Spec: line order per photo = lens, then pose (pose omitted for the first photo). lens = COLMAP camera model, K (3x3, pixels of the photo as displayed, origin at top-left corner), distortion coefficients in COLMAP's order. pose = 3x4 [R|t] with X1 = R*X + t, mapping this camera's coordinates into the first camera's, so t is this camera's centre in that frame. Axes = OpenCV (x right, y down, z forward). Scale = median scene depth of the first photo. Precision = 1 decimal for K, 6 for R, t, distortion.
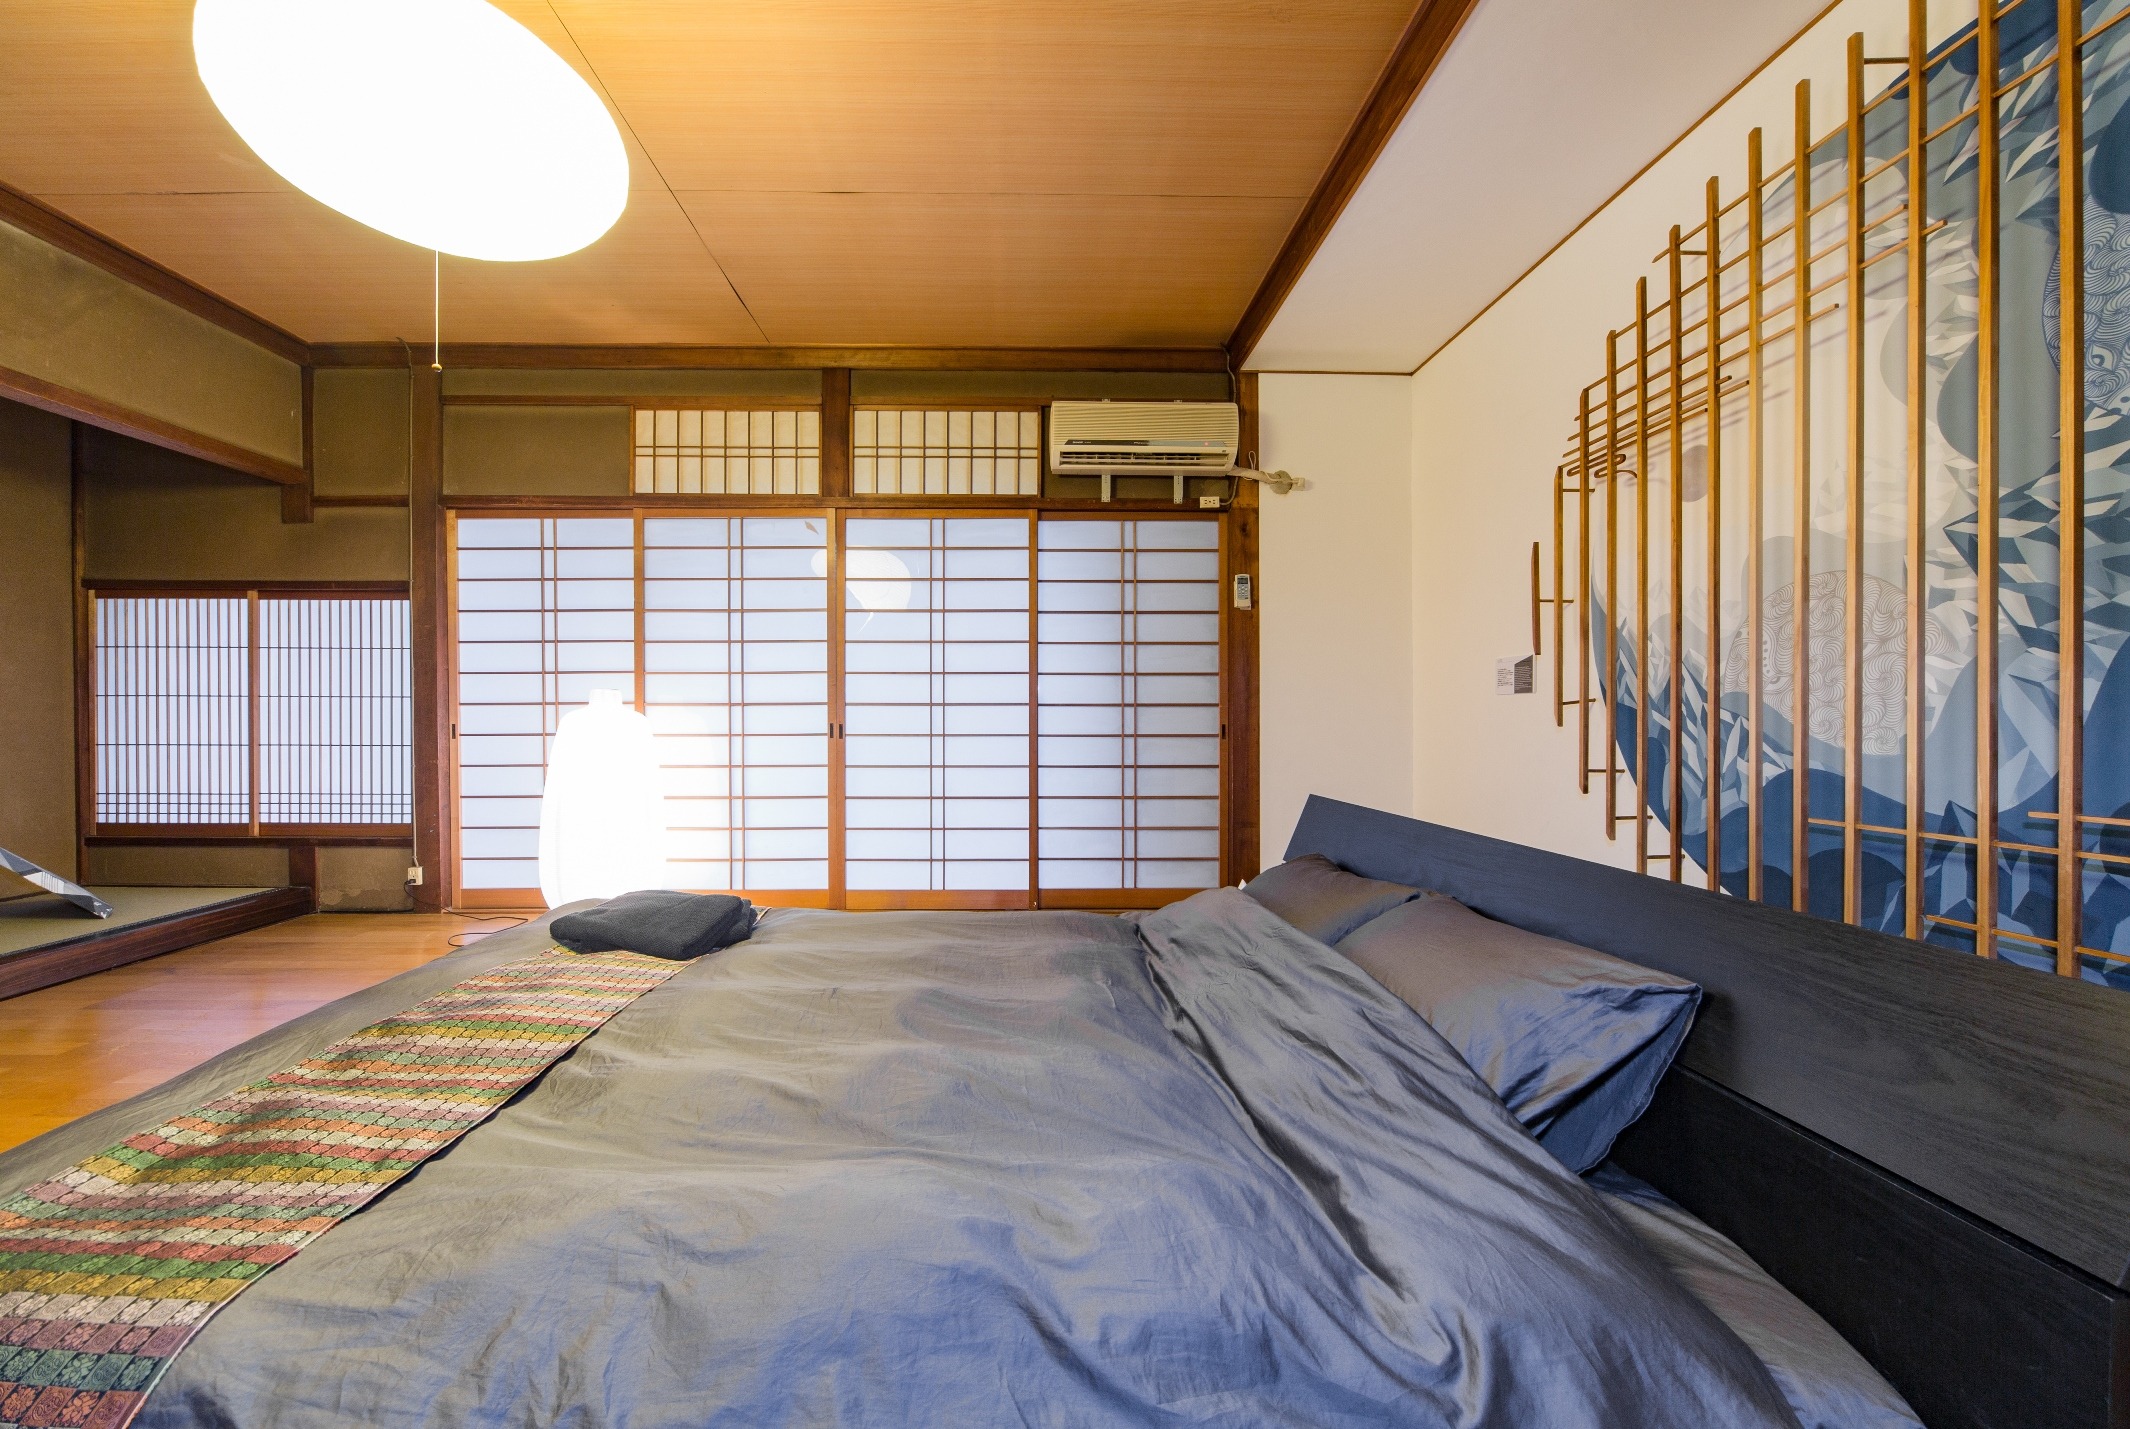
lens RADIAL K [[790.2, 0, 1065.0], [0, 790.2, 714.5], [0, 0, 1]] dist [0.023909, -0.000097]
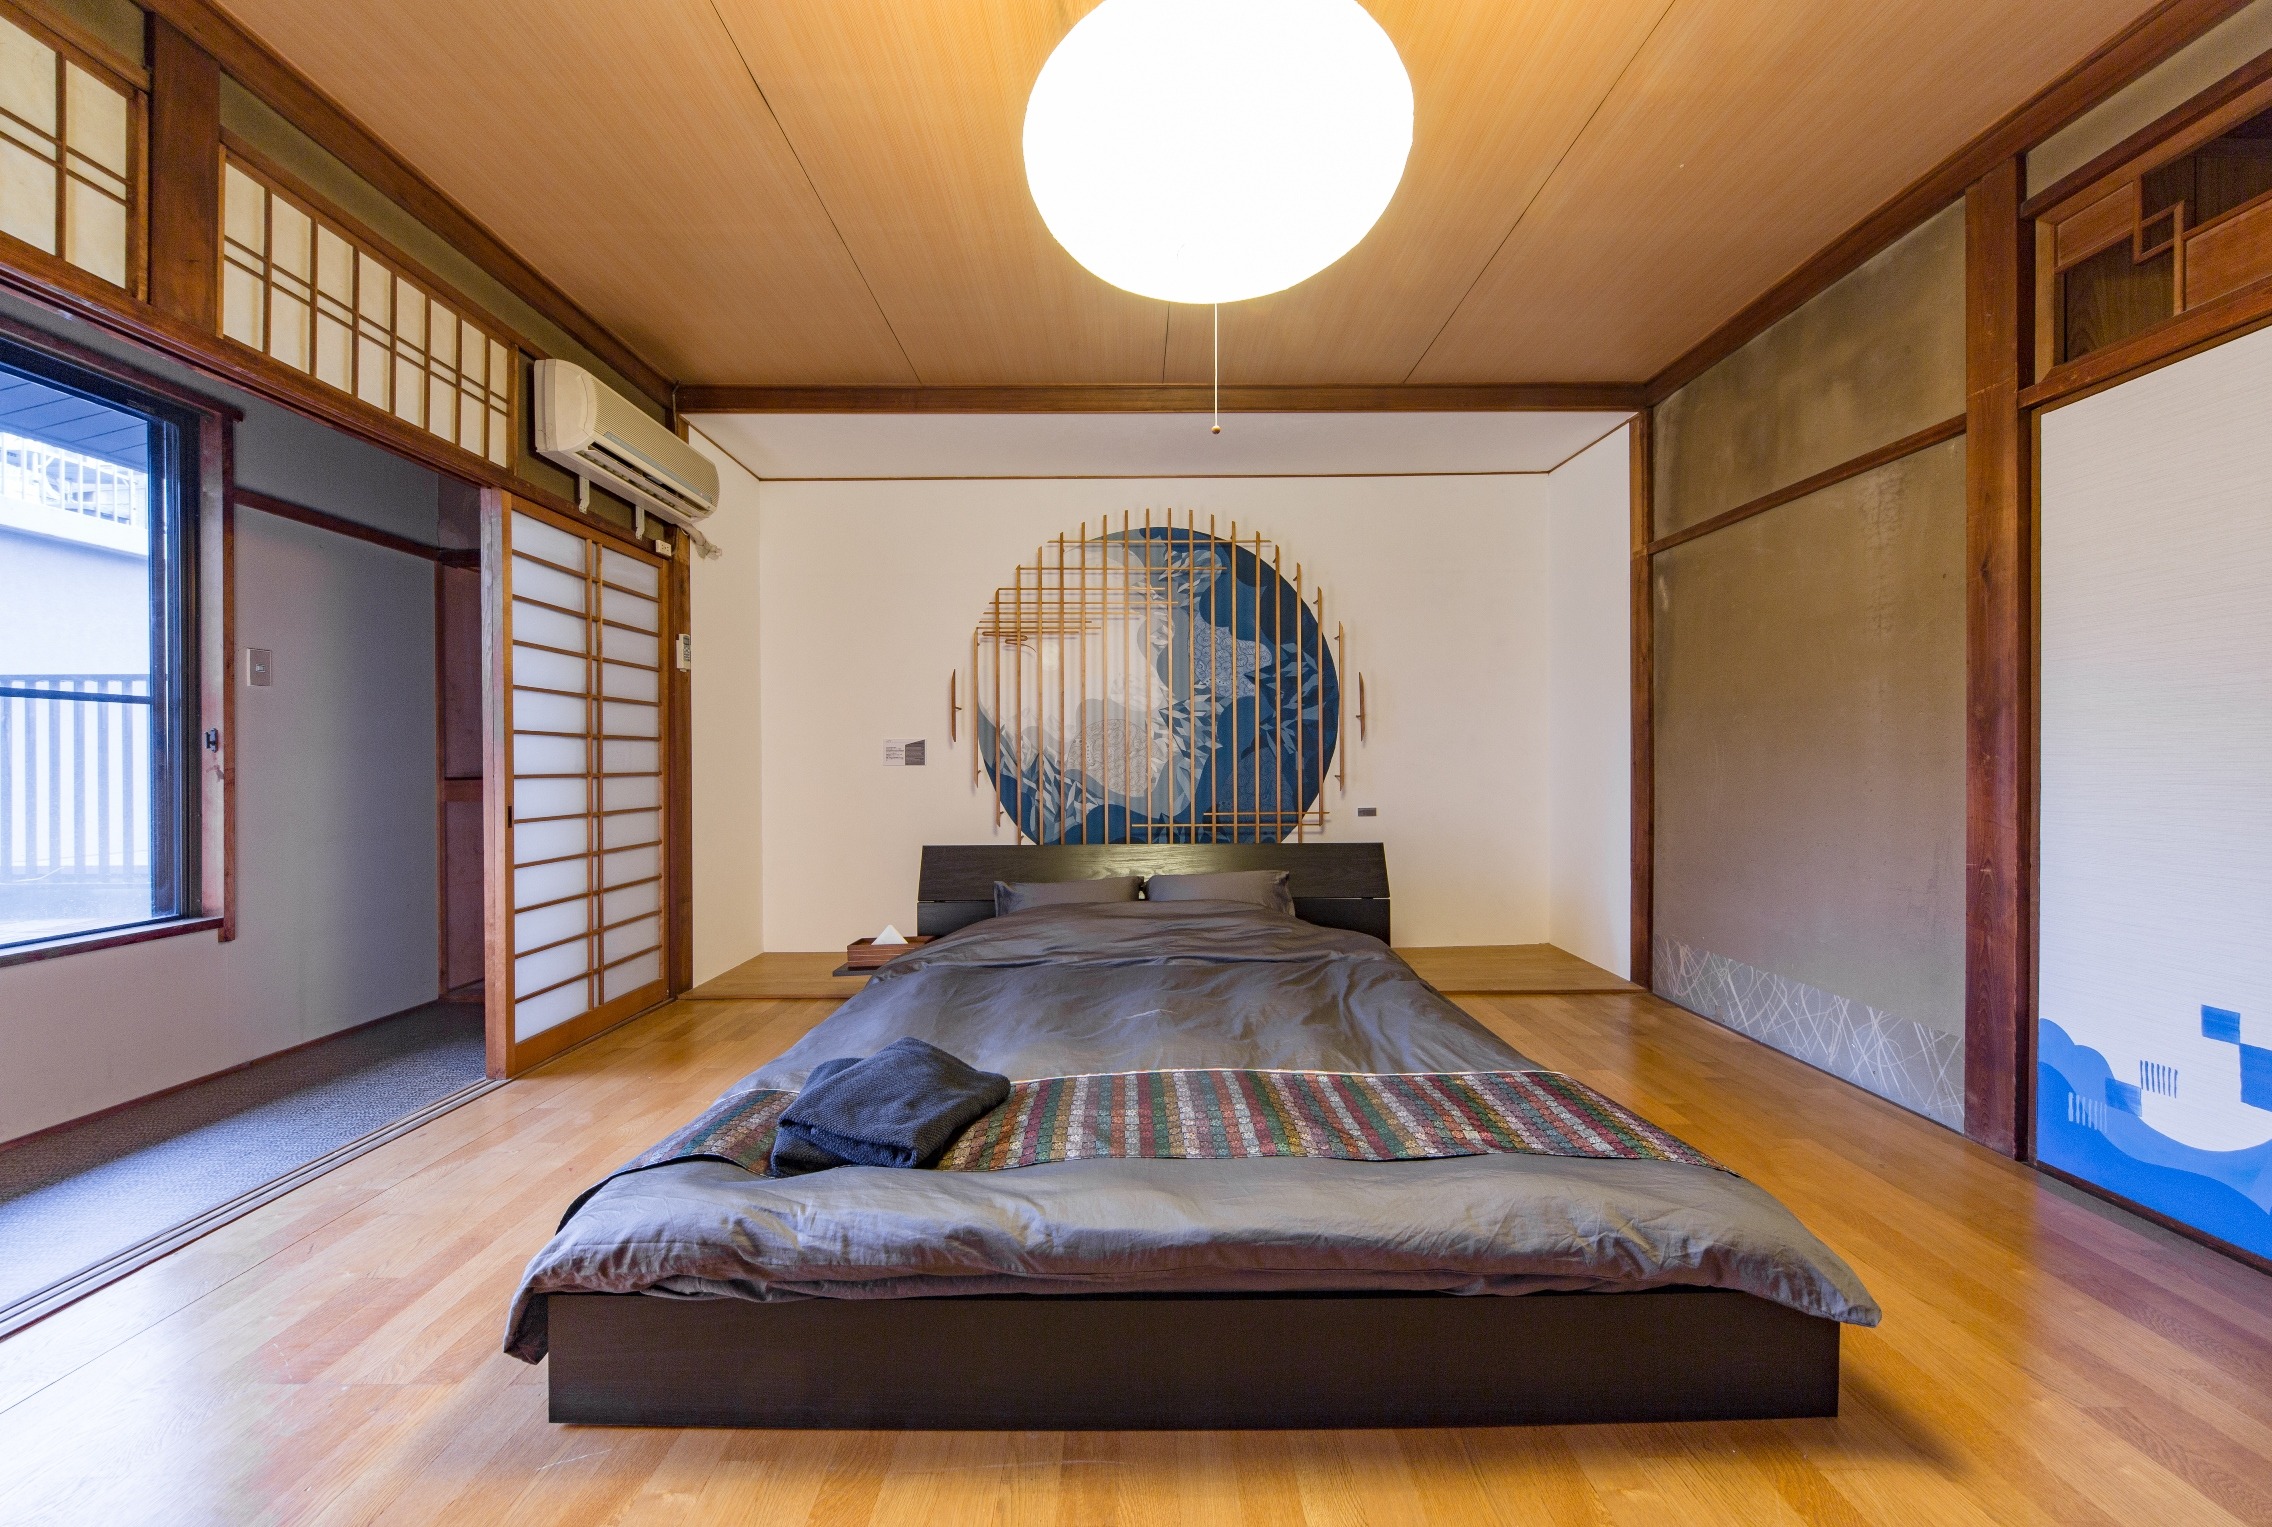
lens RADIAL K [[793.8, 0, 1136.0], [0, 793.8, 763.5], [0, 0, 1]] dist [0.007248, -0.000013]
pose [[0.064472, 0.006646, 0.997897, -1.184437], [0.000026, 0.999978, -0.006661, -0.029236], [-0.997920, 0.000455, 0.064470, 0.707715]]
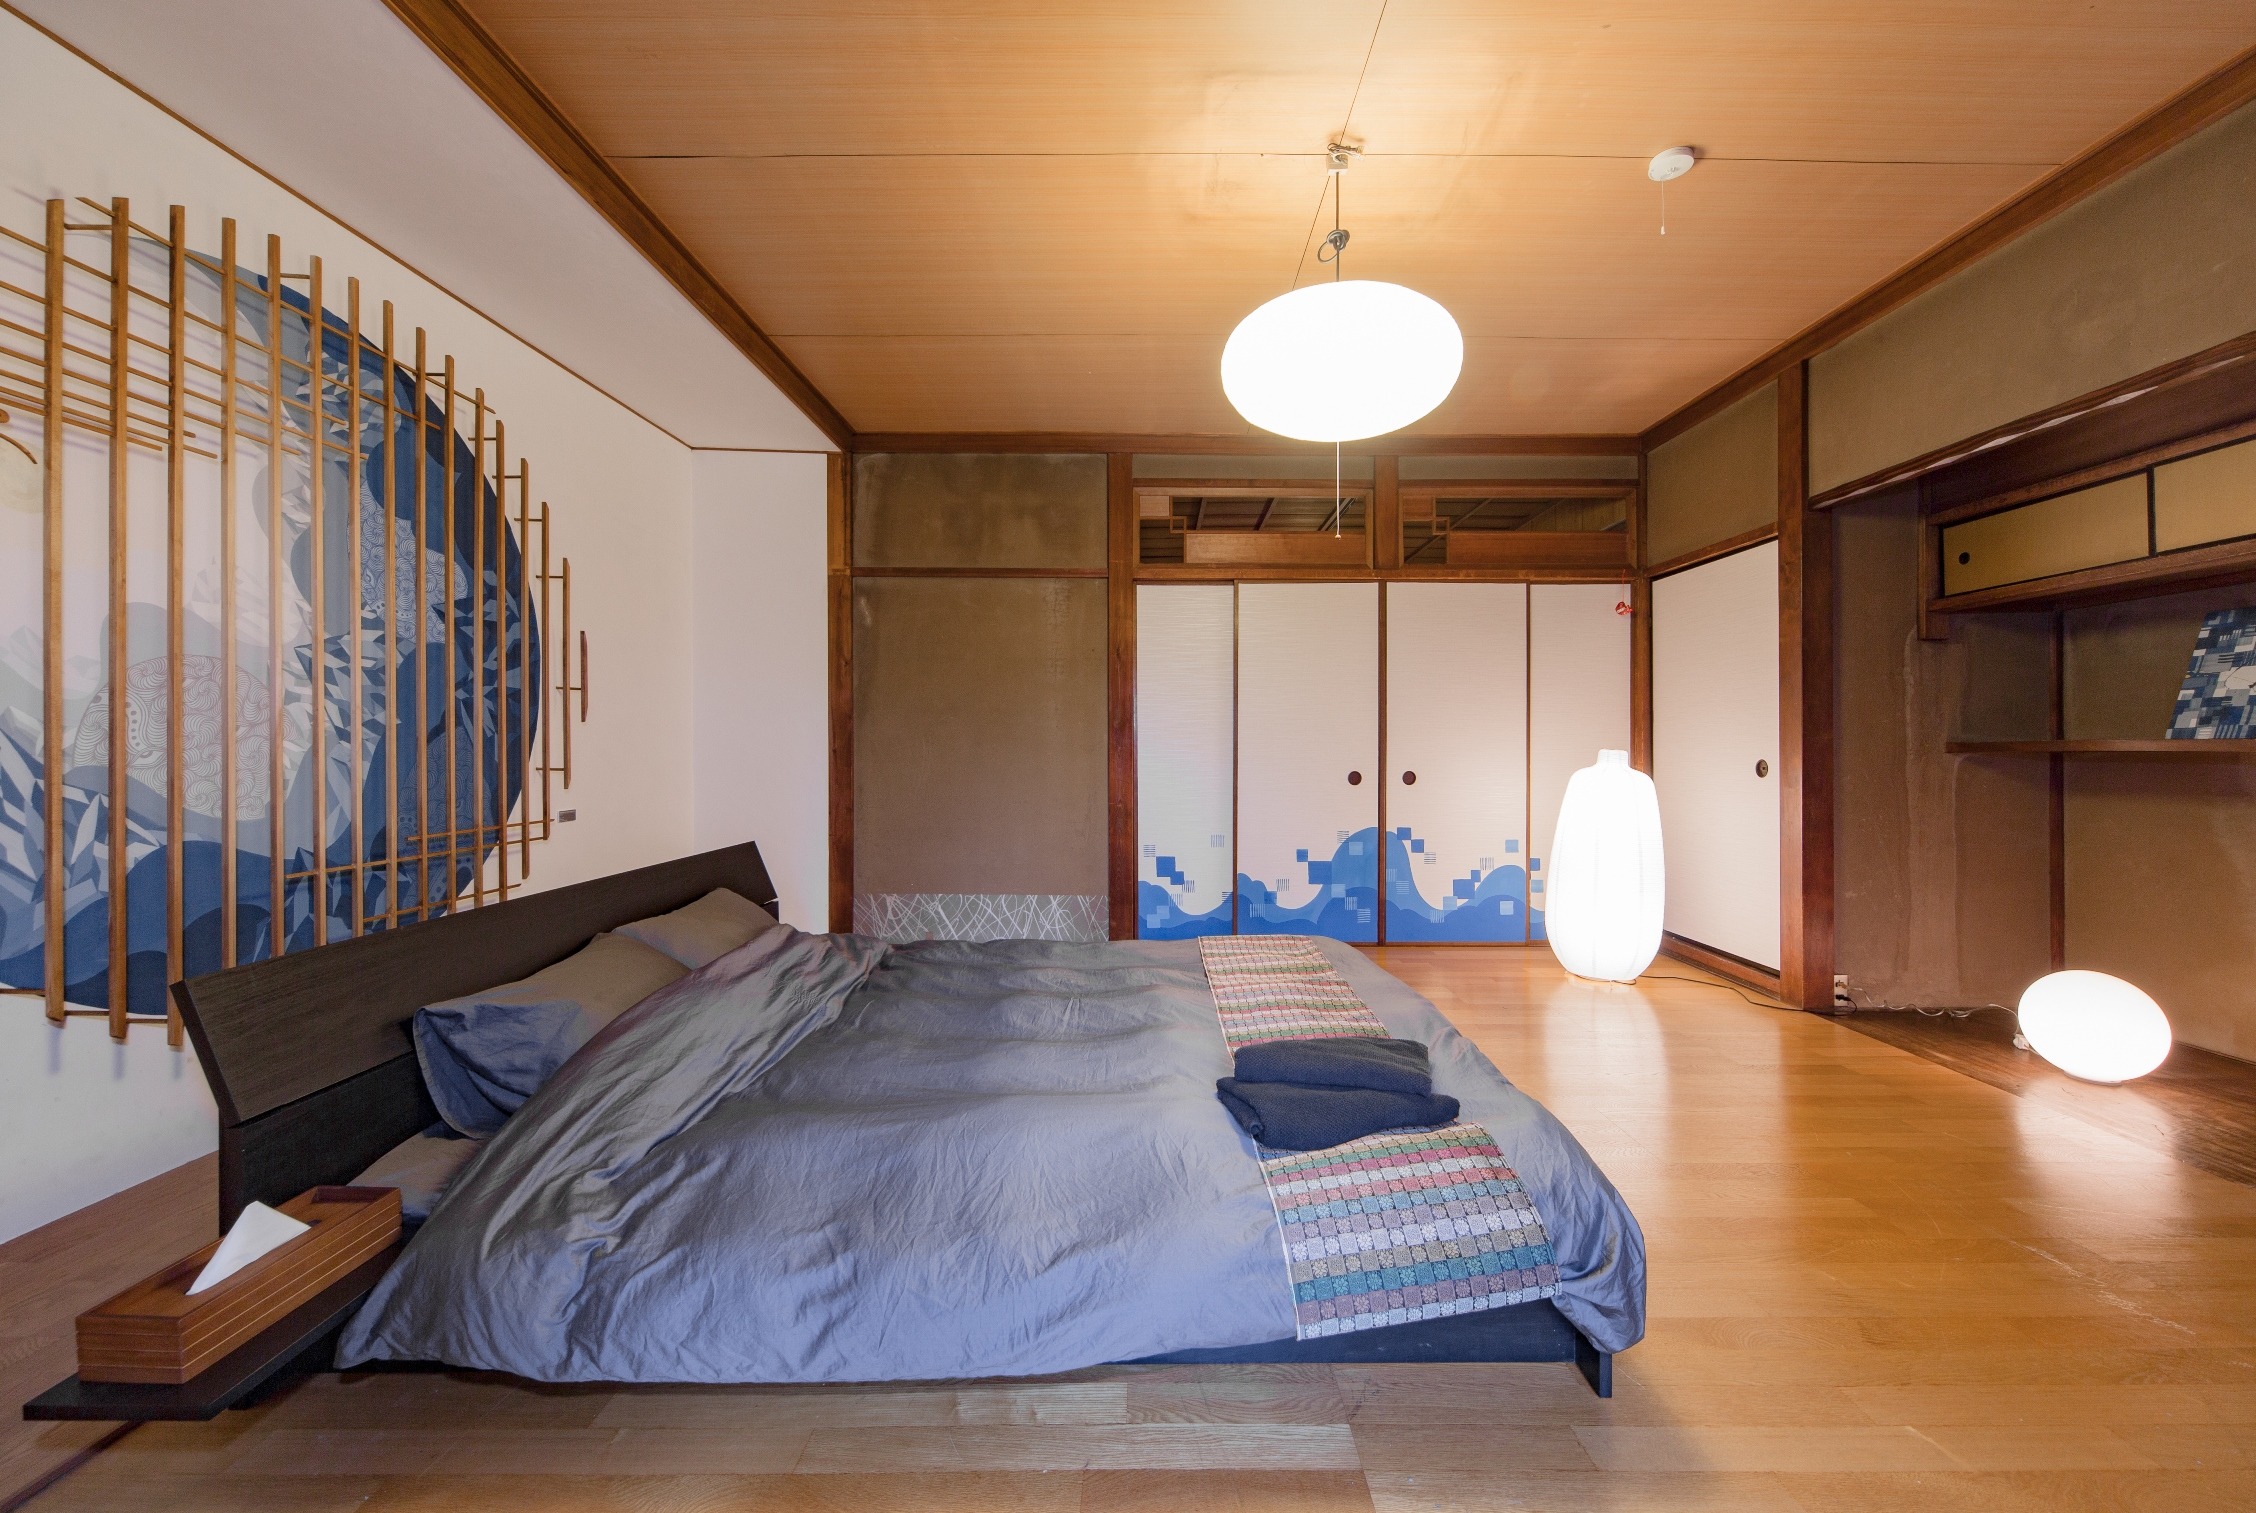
lens RADIAL K [[888.0, 0, 1128.0], [0, 888.0, 756.5], [0, 0, 1]] dist [-0.001240, -0.000066]
pose [[-0.996958, 0.005622, 0.077732, -0.335460], [0.006092, 0.999965, 0.005806, -0.036784], [-0.077697, 0.006262, -0.996957, 1.856990]]
